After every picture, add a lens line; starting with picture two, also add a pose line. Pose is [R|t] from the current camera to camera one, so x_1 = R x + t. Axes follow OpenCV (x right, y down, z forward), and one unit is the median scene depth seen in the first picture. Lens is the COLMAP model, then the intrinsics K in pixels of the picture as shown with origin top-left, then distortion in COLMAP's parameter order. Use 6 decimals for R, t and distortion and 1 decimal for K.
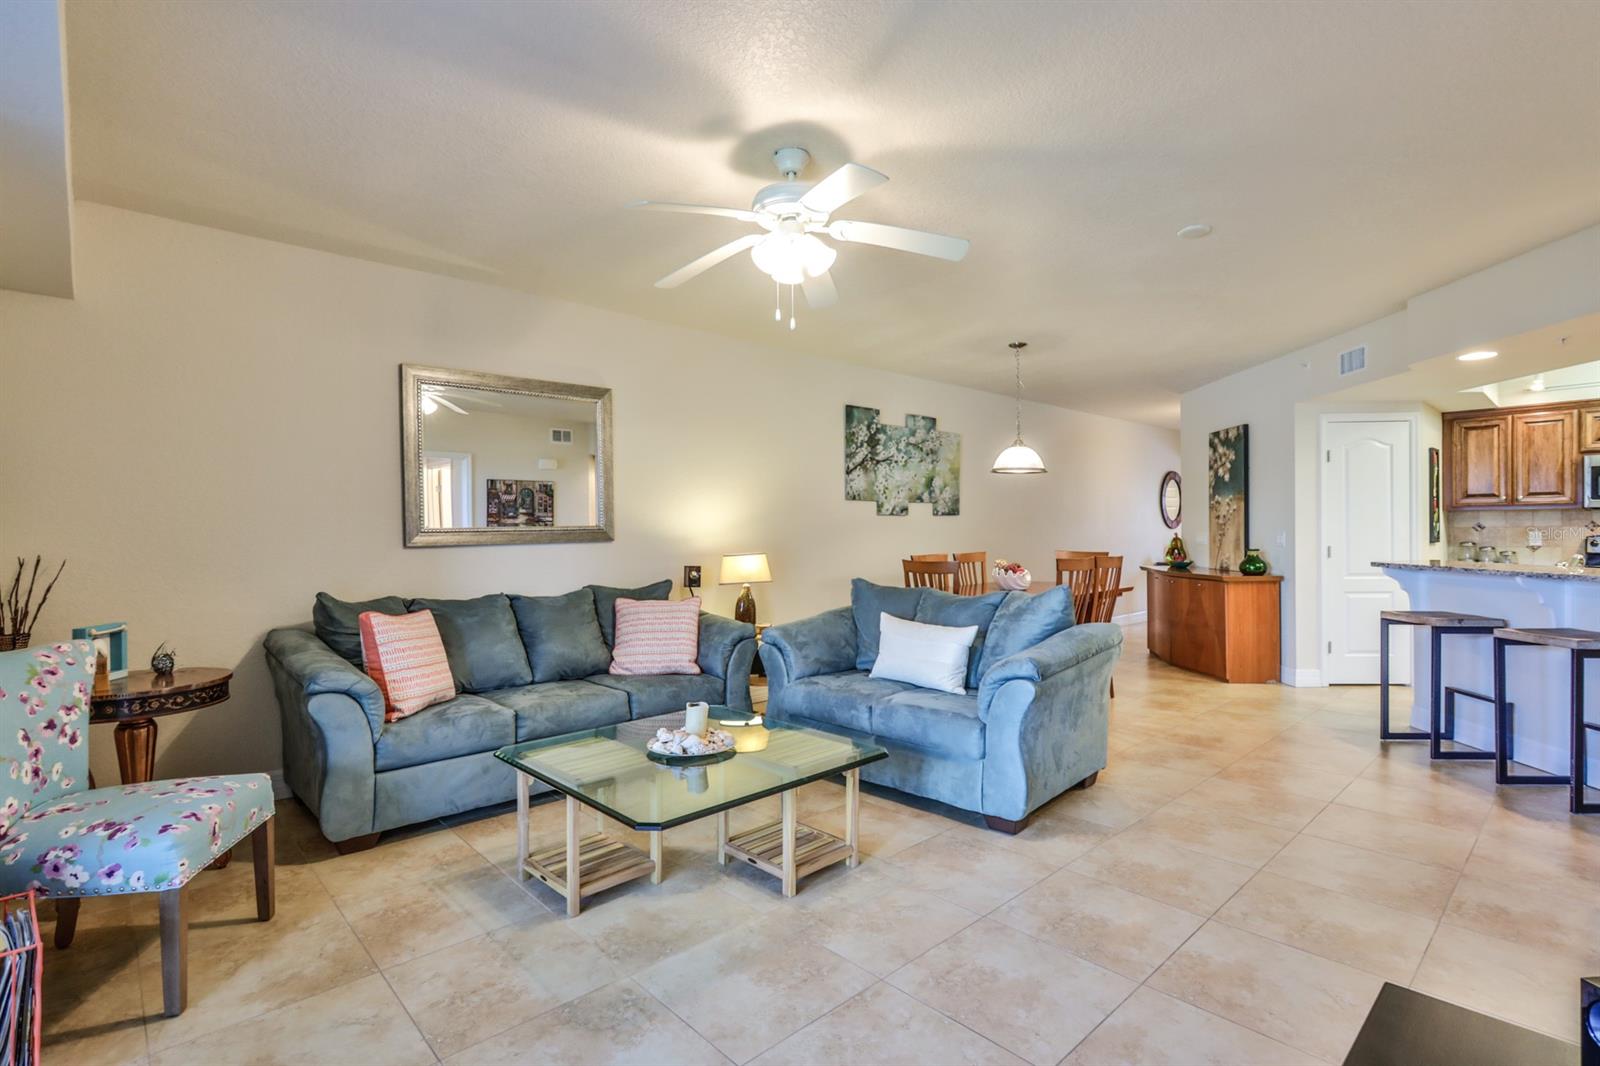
lens RADIAL K [[763.4, 0, 795.4], [0, 763.4, 531.6], [0, 0, 1]] dist [-0.002648, 0.002466]
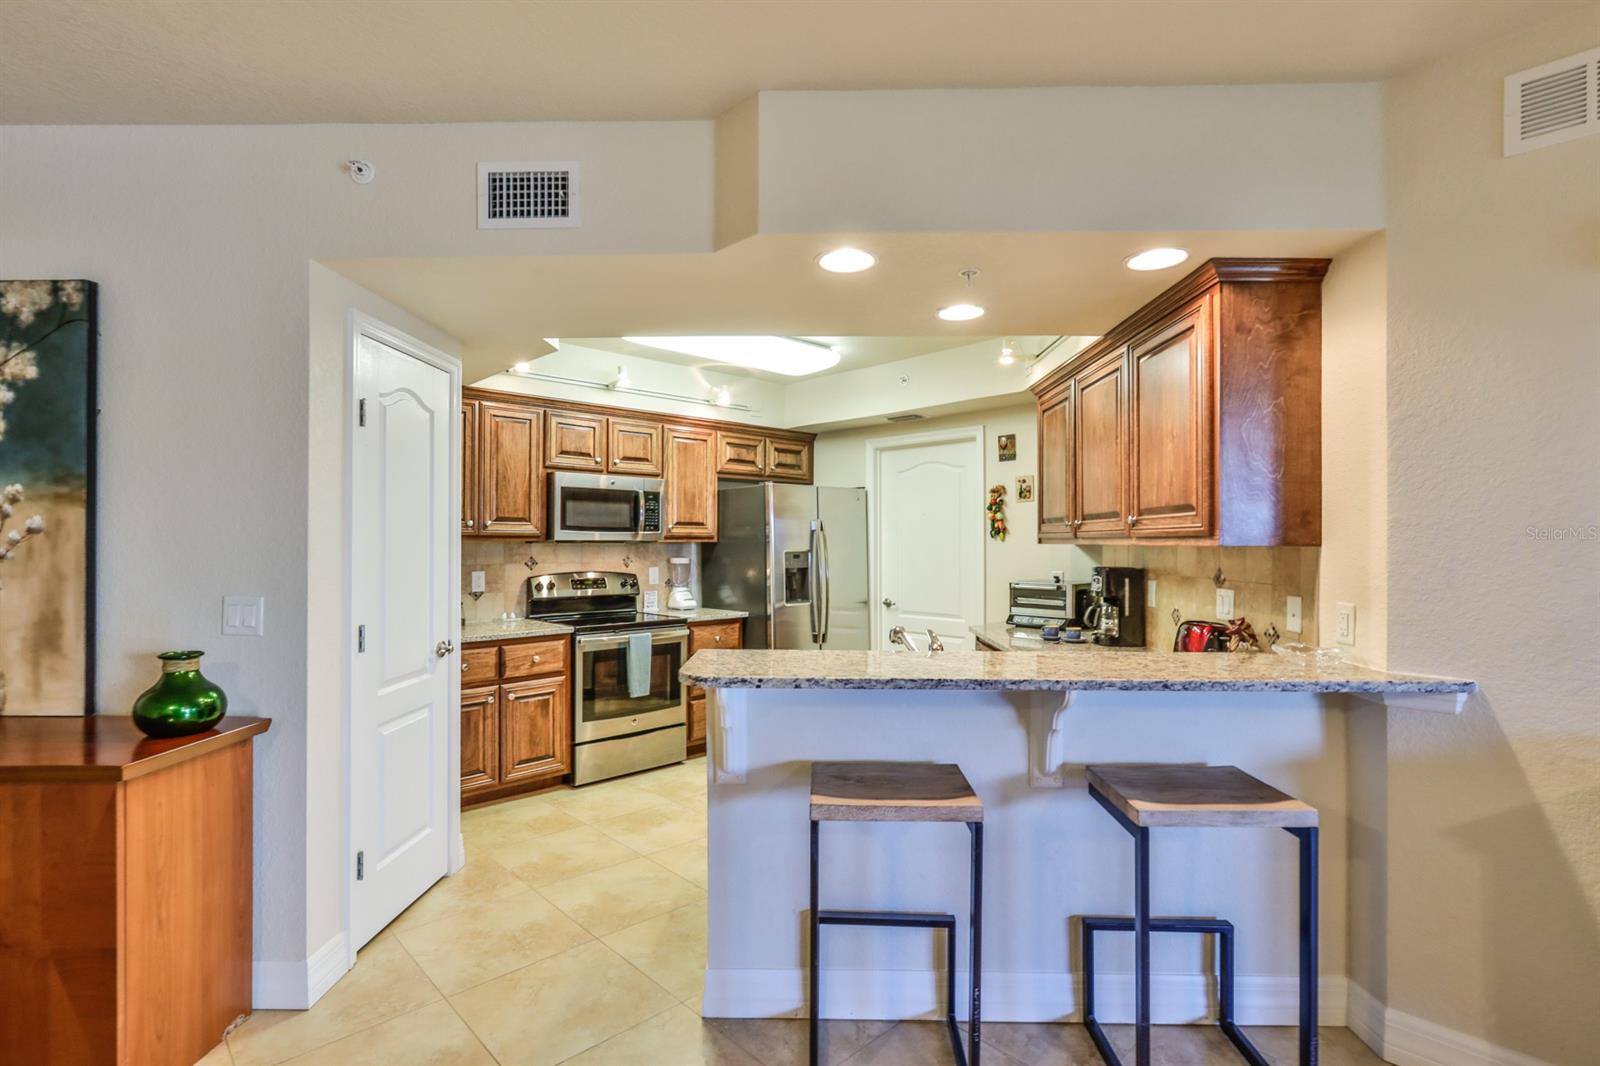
lens RADIAL K [[763.4, 0, 793.0], [0, 763.4, 534.8], [0, 0, 1]] dist [-0.002648, 0.002466]
pose [[-0.004291, 0.017311, 0.999841, 0.276756], [0.000899, 0.999850, -0.017308, -0.023249], [-0.999990, 0.000825, -0.004306, 0.761583]]
